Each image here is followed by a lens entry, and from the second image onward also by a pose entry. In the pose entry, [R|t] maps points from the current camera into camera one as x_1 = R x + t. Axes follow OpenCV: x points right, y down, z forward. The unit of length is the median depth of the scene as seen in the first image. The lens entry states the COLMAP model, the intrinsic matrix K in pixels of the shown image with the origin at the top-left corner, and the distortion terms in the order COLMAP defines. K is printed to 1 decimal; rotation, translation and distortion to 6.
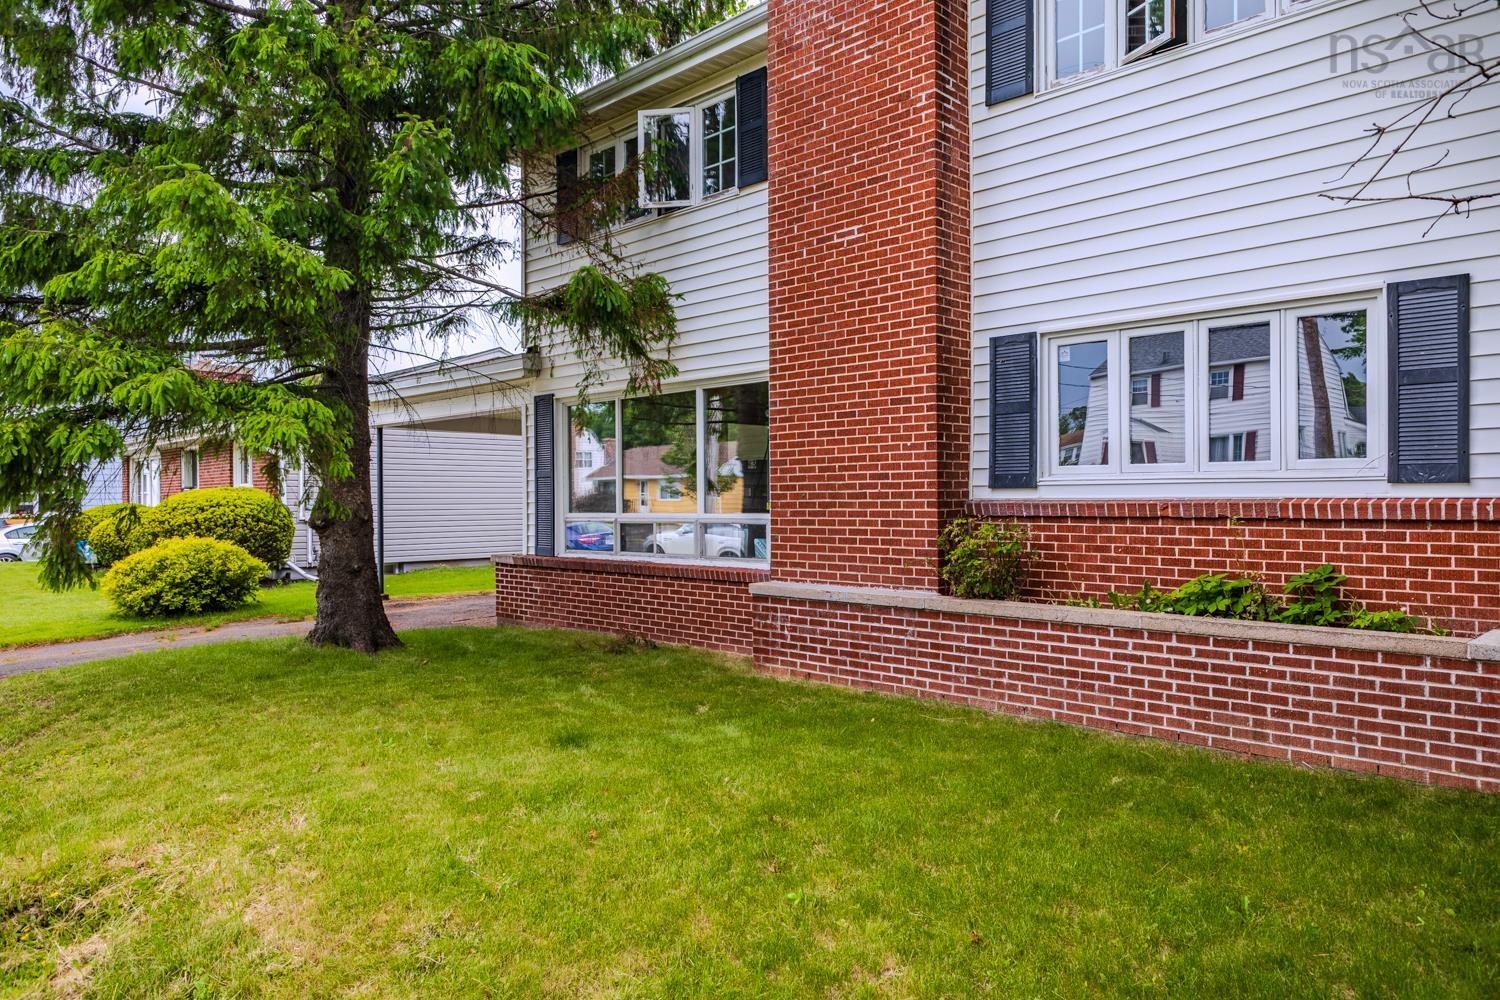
lens RADIAL K [[1007.6, 0, 744.8], [0, 1007.6, 502.9], [0, 0, 1]] dist [0.003033, 0.000718]
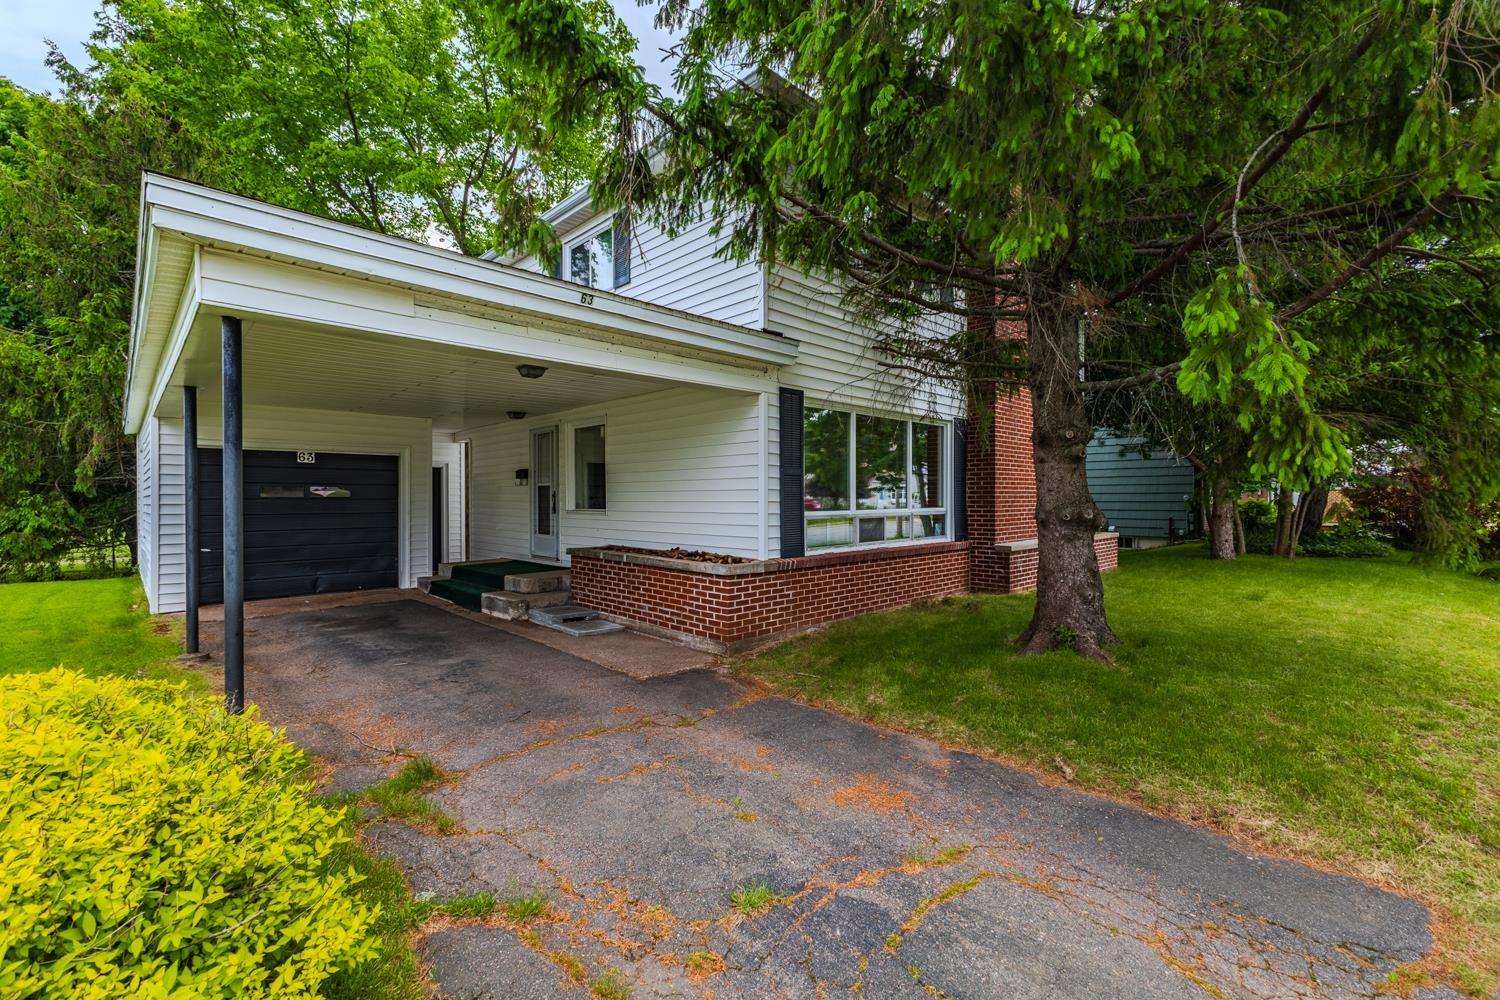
lens RADIAL K [[653.9, 0, 752.2], [0, 653.9, 503.3], [0, 0, 1]] dist [0.007200, -0.000212]
pose [[0.000126, 0.009388, 0.999956, -1.281350], [0.014732, 0.999847, -0.009389, 0.010754], [-0.999891, 0.014732, -0.000012, 1.620190]]
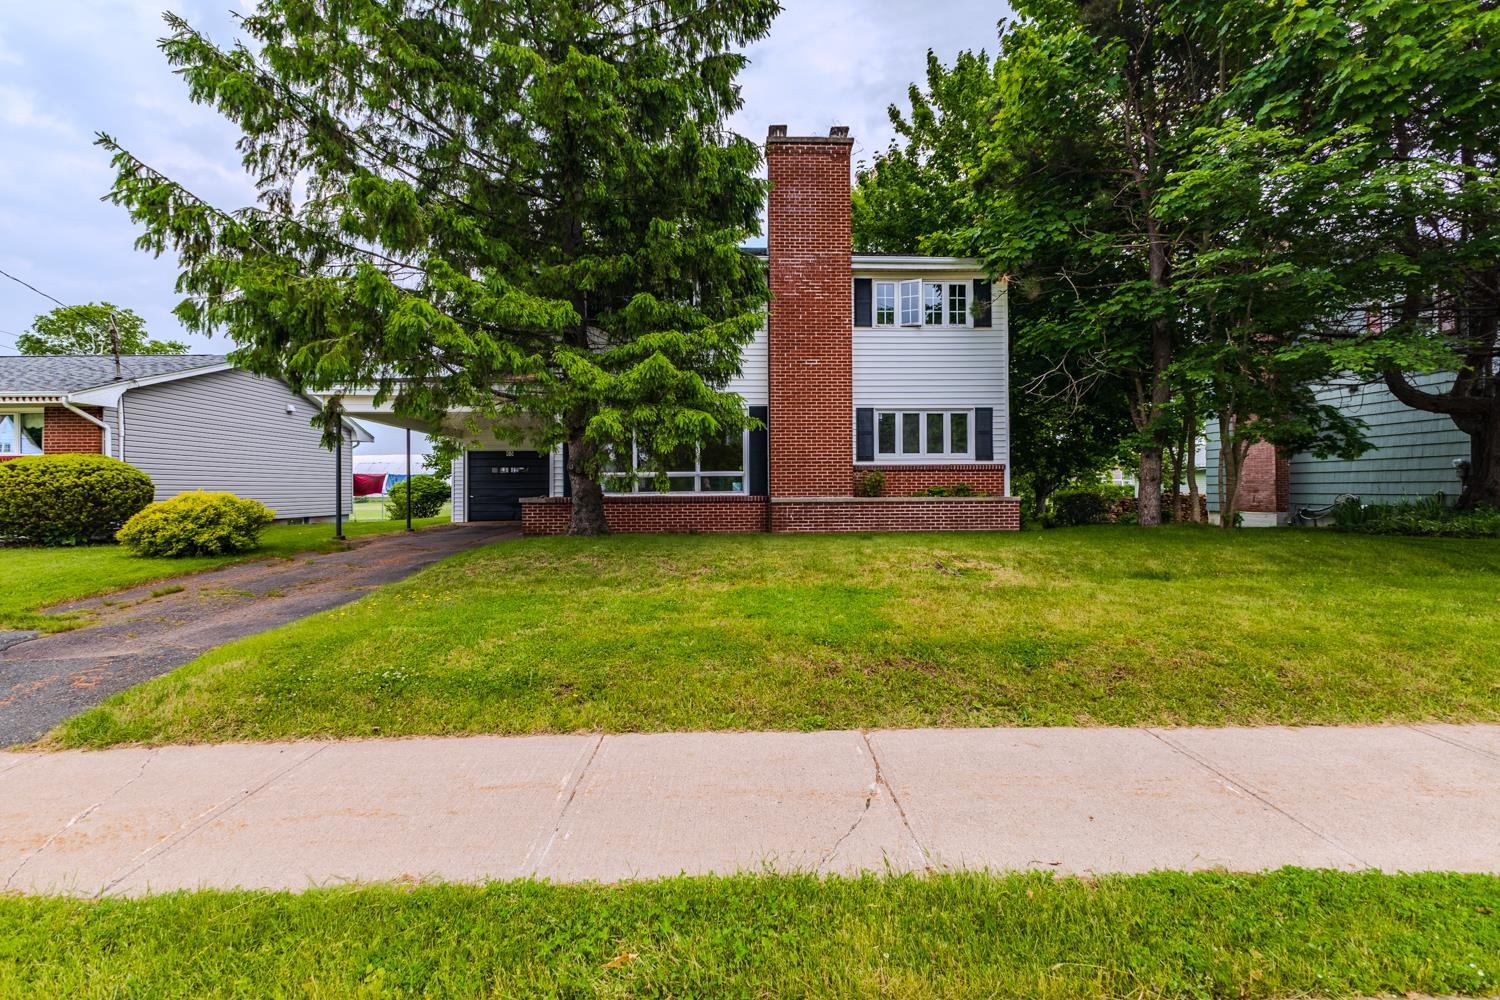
lens RADIAL K [[653.9, 0, 764.7], [0, 653.9, 484.5], [0, 0, 1]] dist [0.007200, -0.000212]
pose [[0.670821, 0.004779, 0.741604, -1.294953], [0.006195, 0.999908, -0.012047, 0.073225], [-0.741594, 0.012675, 0.670729, -0.042494]]
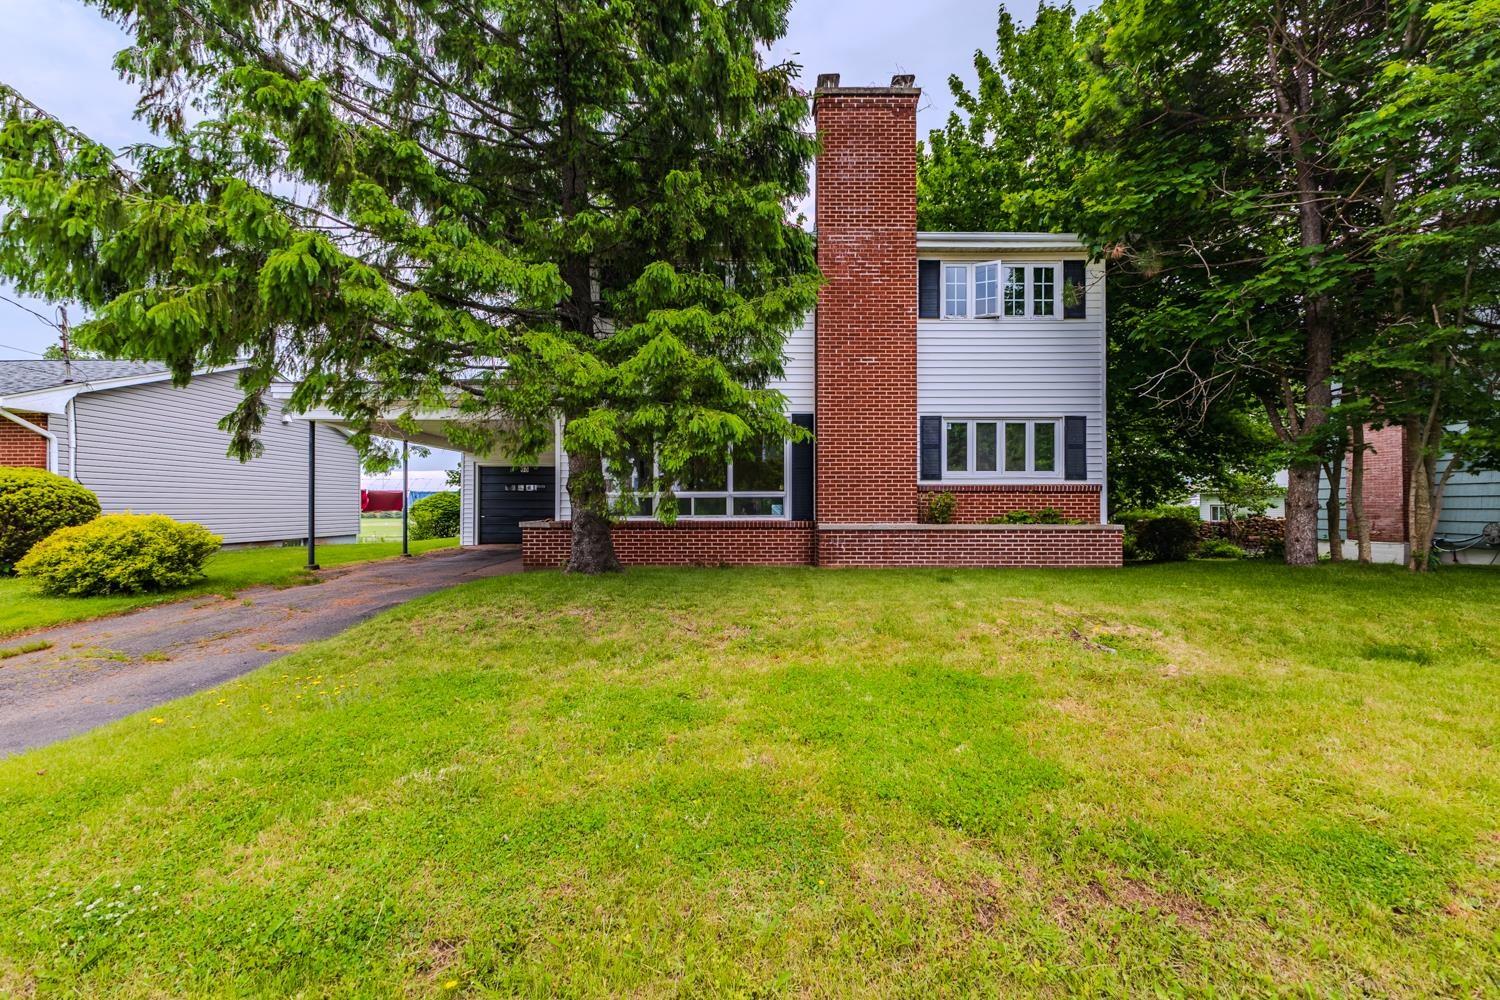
lens RADIAL K [[653.9, 0, 780.0], [0, 653.9, 502.9], [0, 0, 1]] dist [0.007200, -0.000212]
pose [[0.692845, 0.008009, 0.721042, -1.087467], [0.000009, 0.999938, -0.011116, 0.056978], [-0.721086, 0.007708, 0.692802, 0.177082]]
